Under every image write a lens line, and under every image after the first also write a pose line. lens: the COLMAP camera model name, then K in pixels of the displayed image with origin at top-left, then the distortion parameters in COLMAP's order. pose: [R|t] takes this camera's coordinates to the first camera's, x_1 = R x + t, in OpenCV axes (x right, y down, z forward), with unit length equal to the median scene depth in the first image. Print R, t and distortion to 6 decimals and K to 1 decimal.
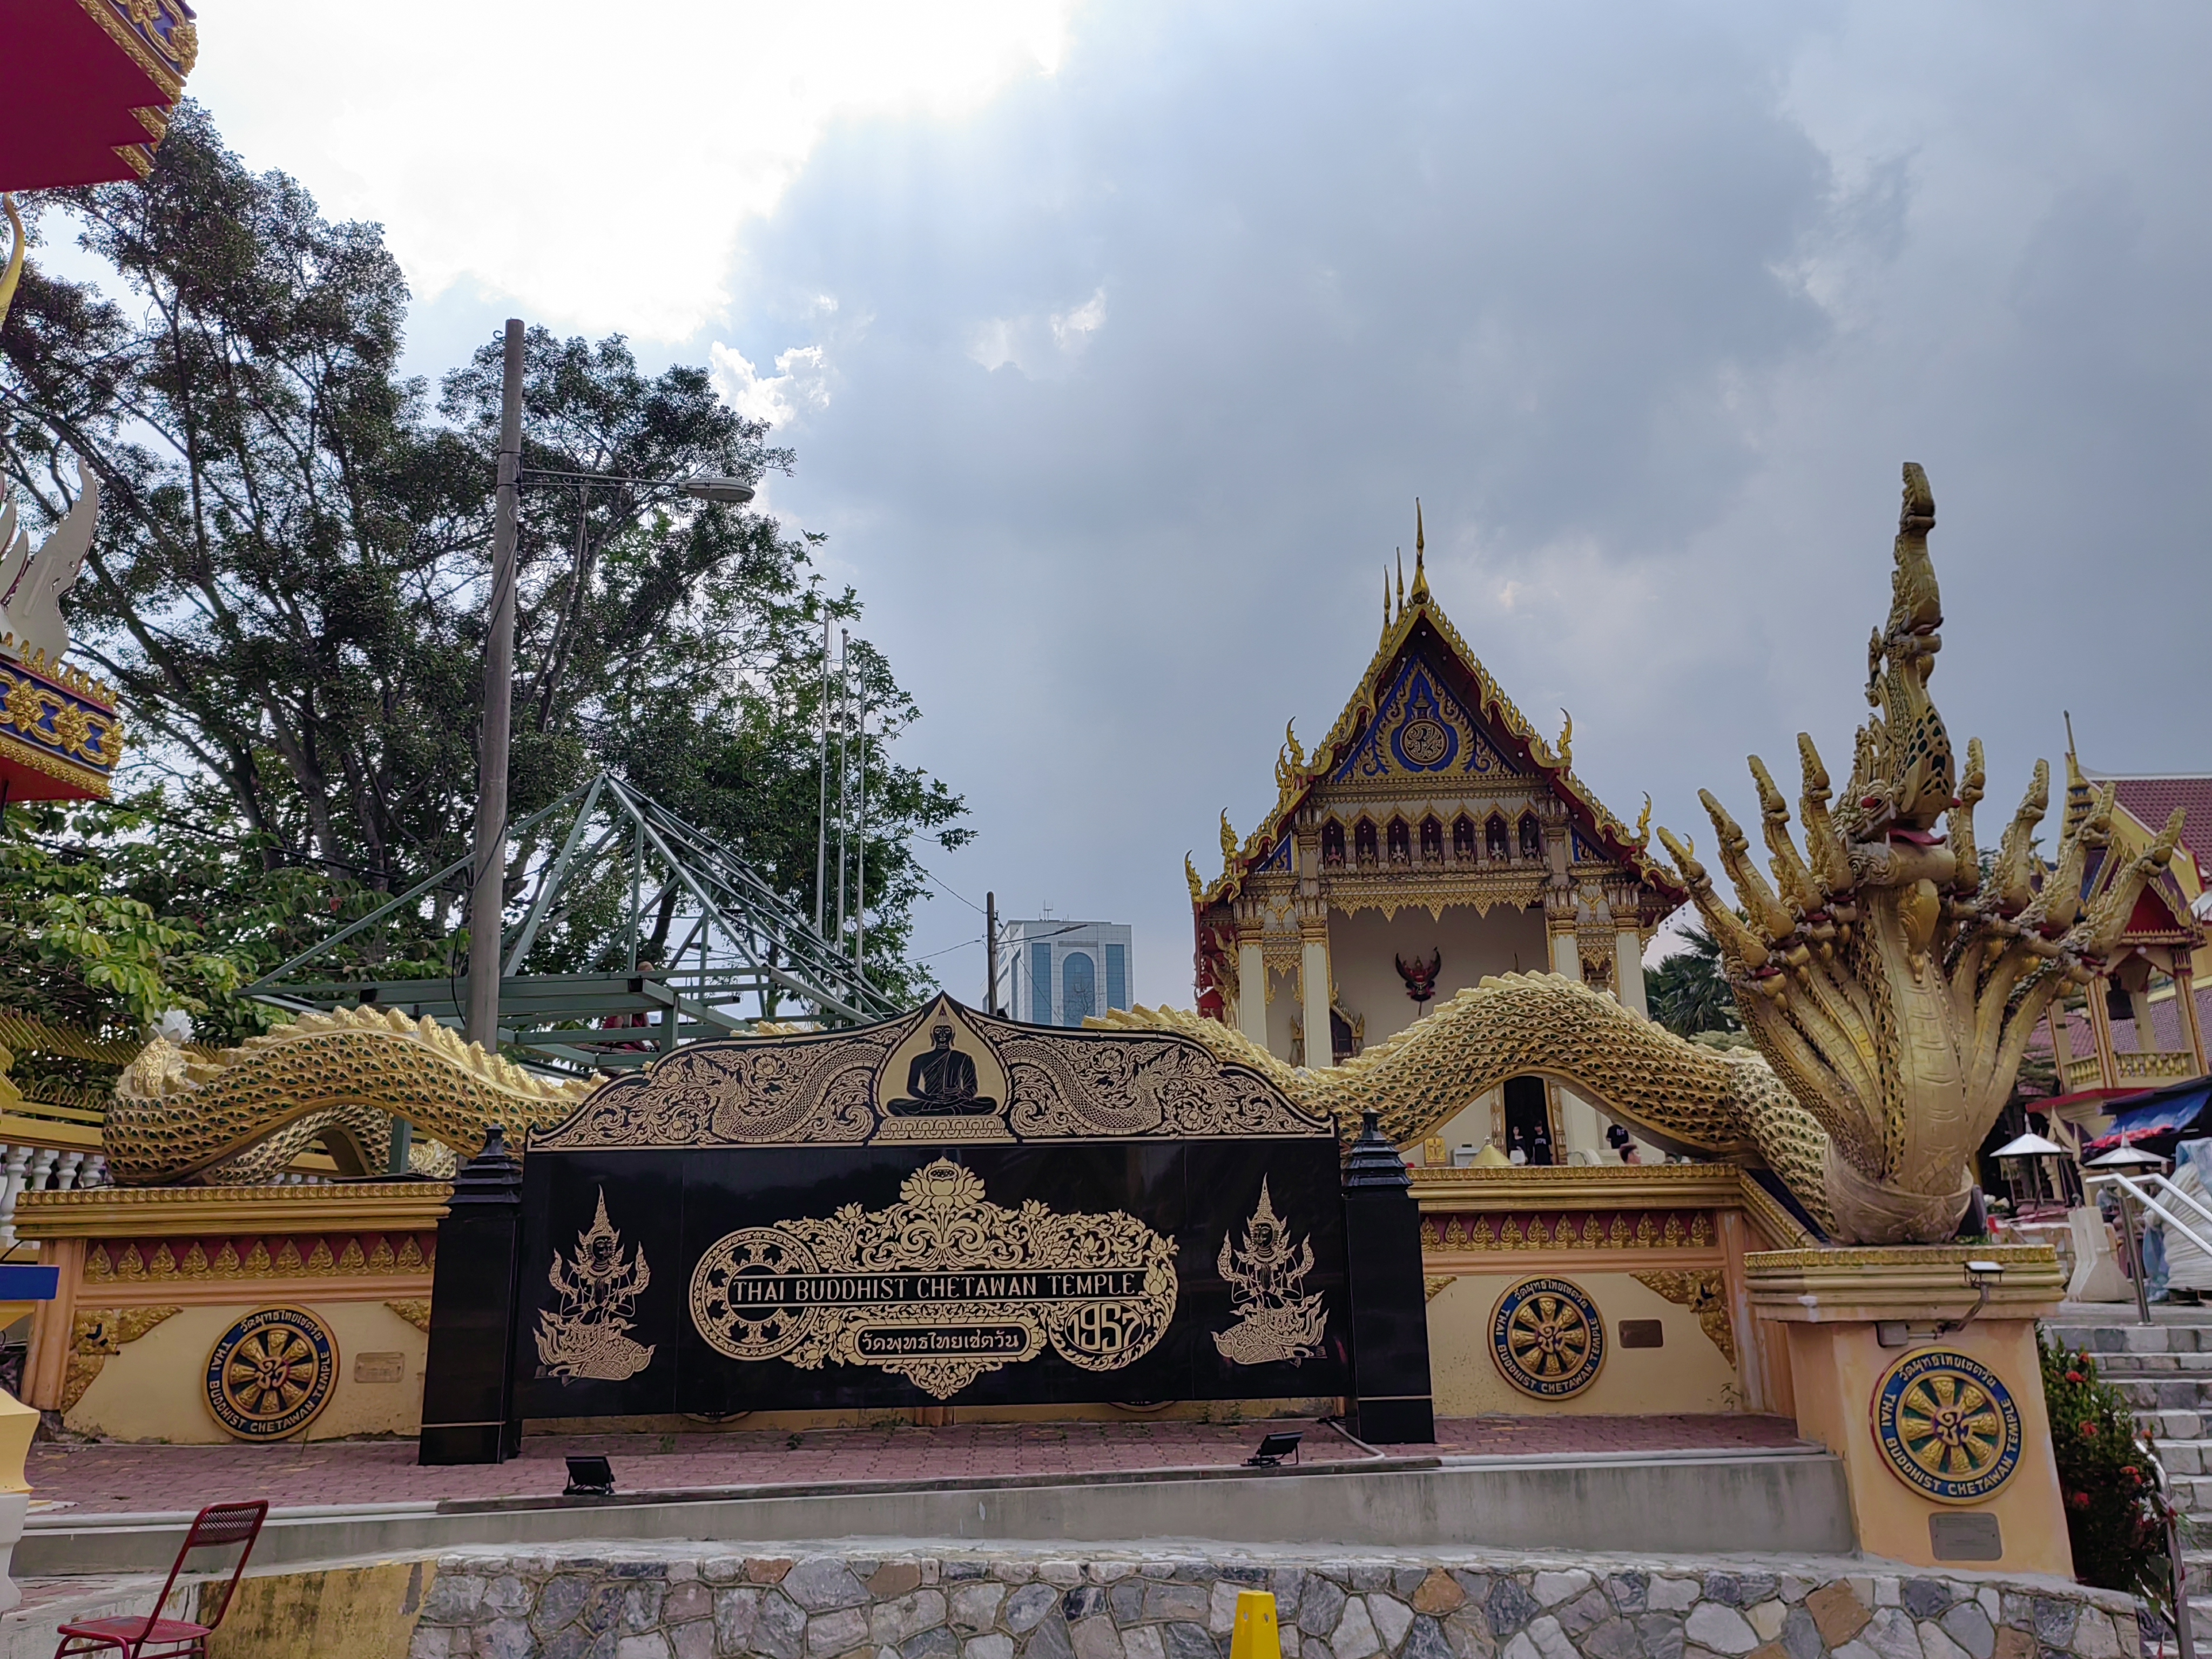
lens RADIAL K [[1579.5, 0, 1106.0], [0, 1579.5, 829.5], [0, 0, 1]] dist [0.063475, -0.024004]
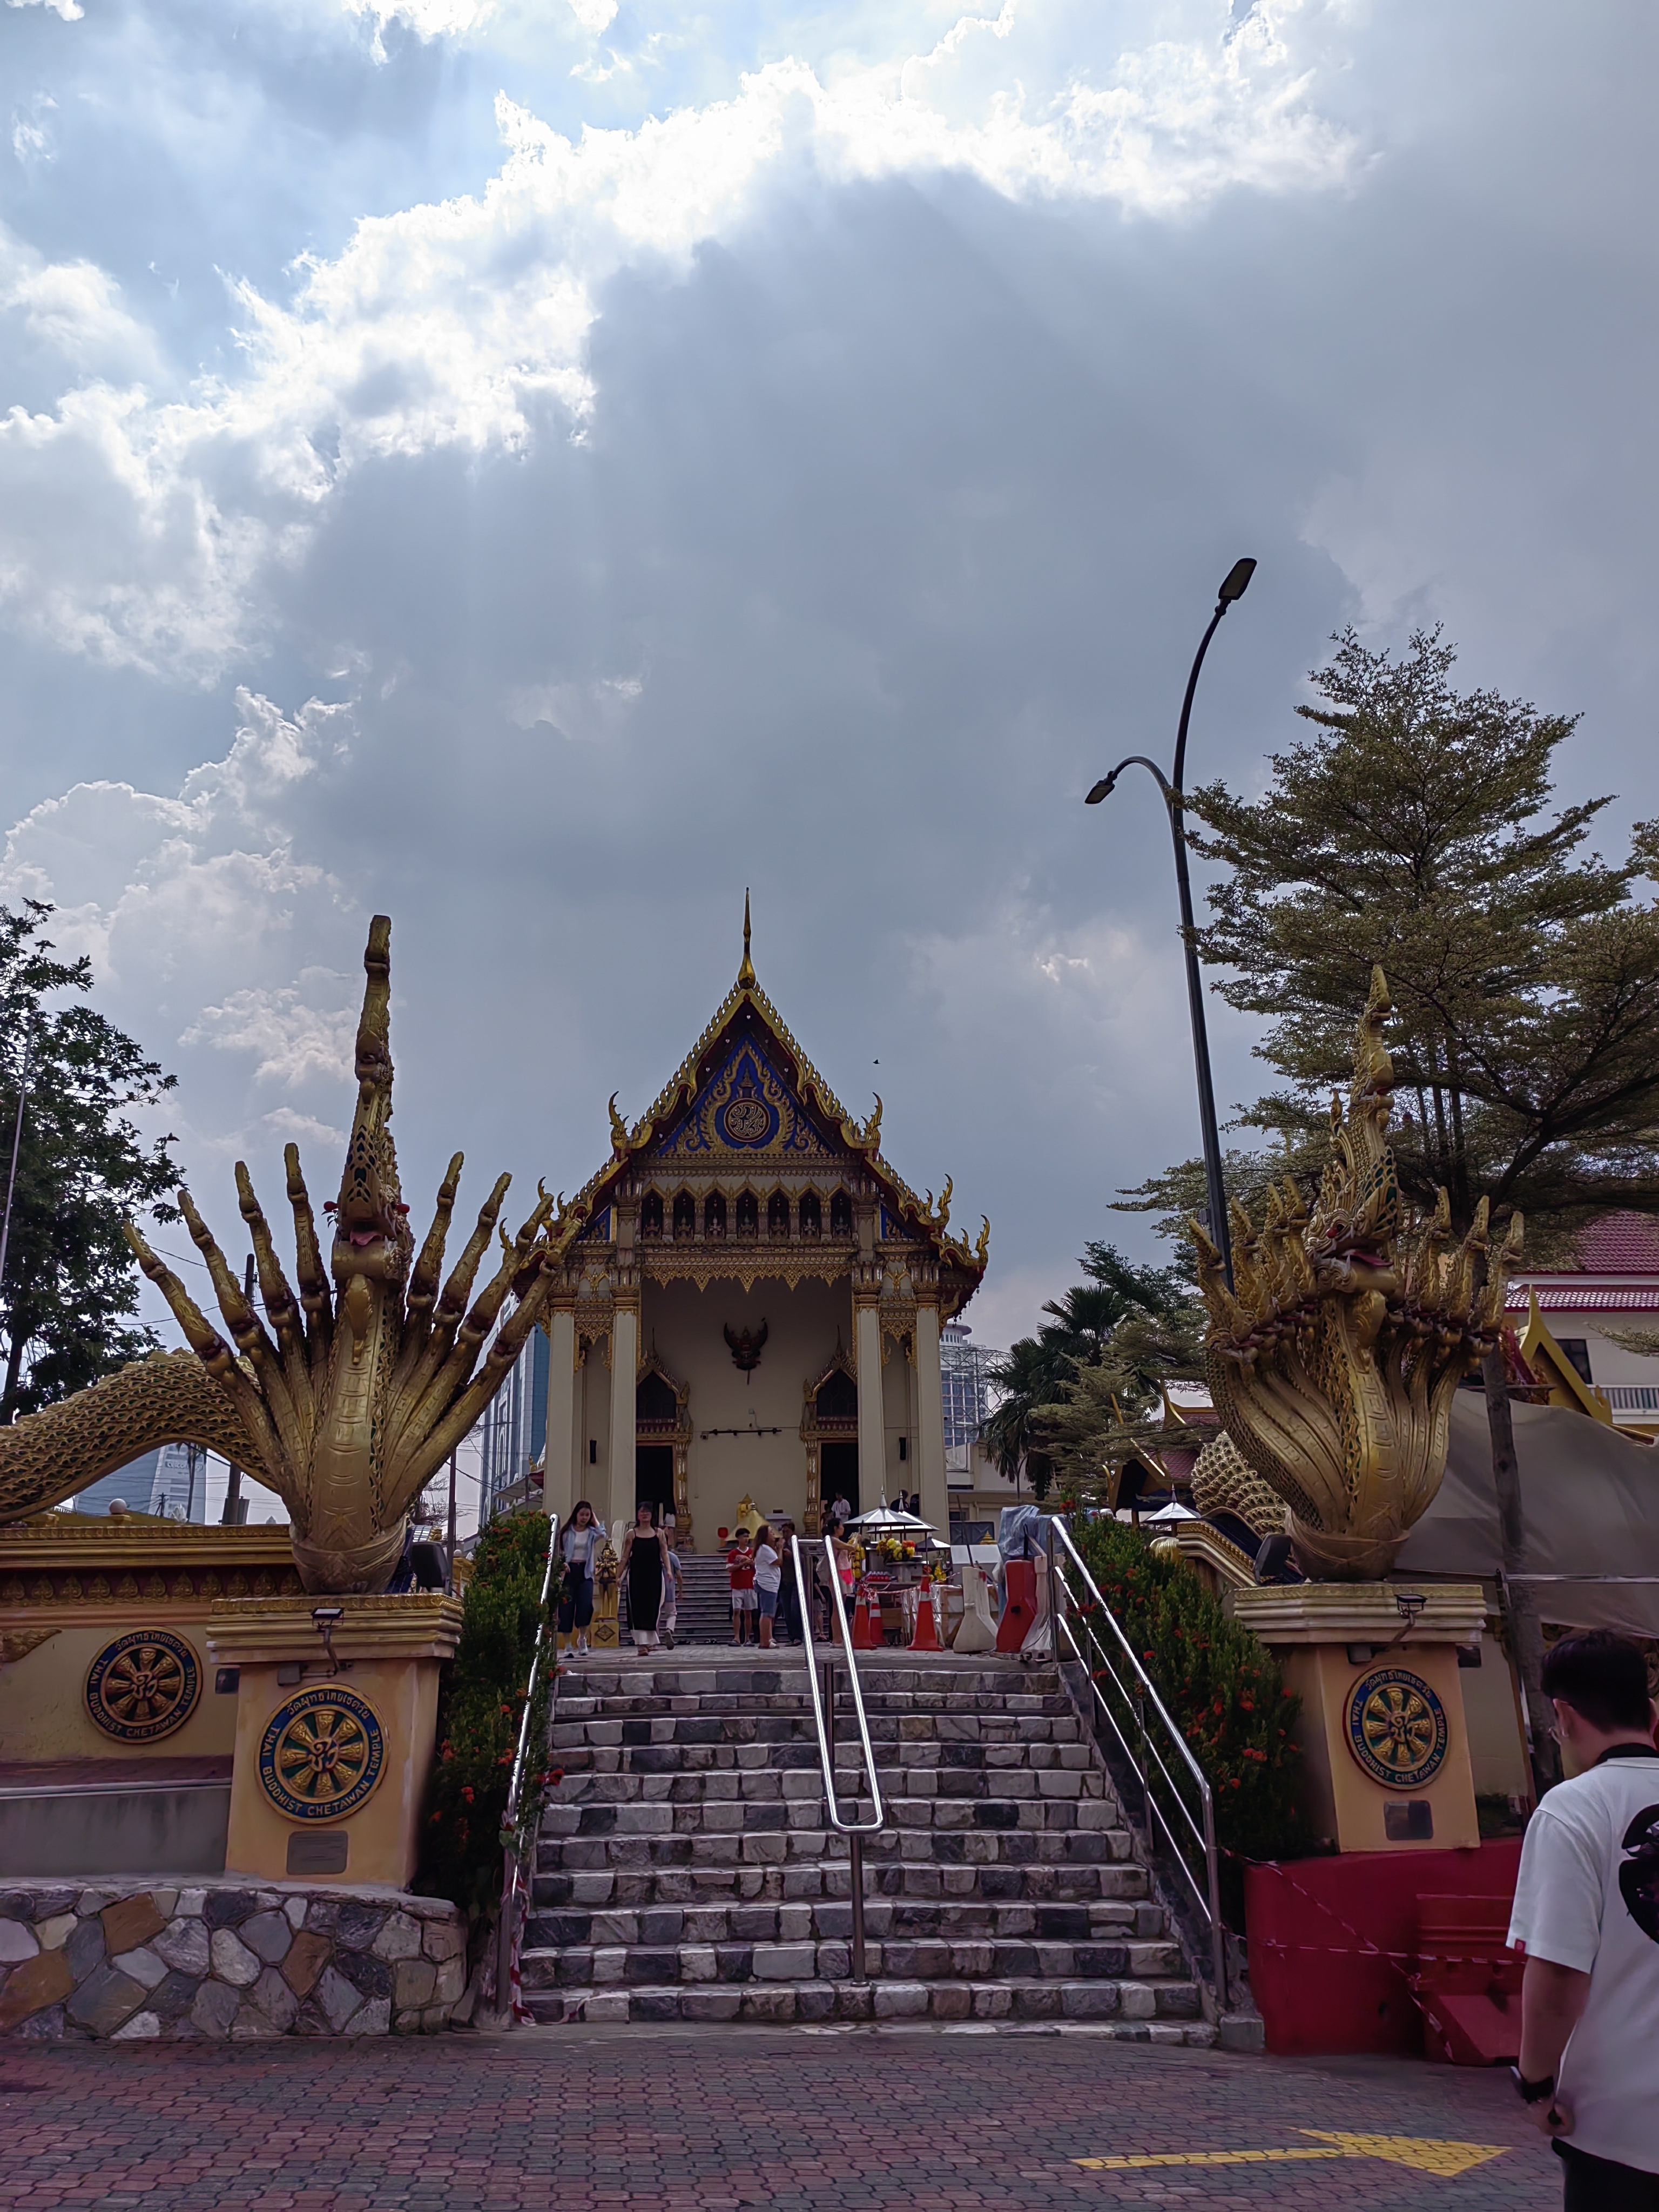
lens RADIAL K [[1579.5, 0, 829.5], [0, 1579.5, 1106.0], [0, 0, 1]] dist [0.063475, -0.024004]
pose [[0.997570, 0.032260, 0.061750, 0.194529], [-0.028888, 0.998082, -0.054747, -0.009170], [-0.063398, 0.052830, 0.996589, -0.043900]]
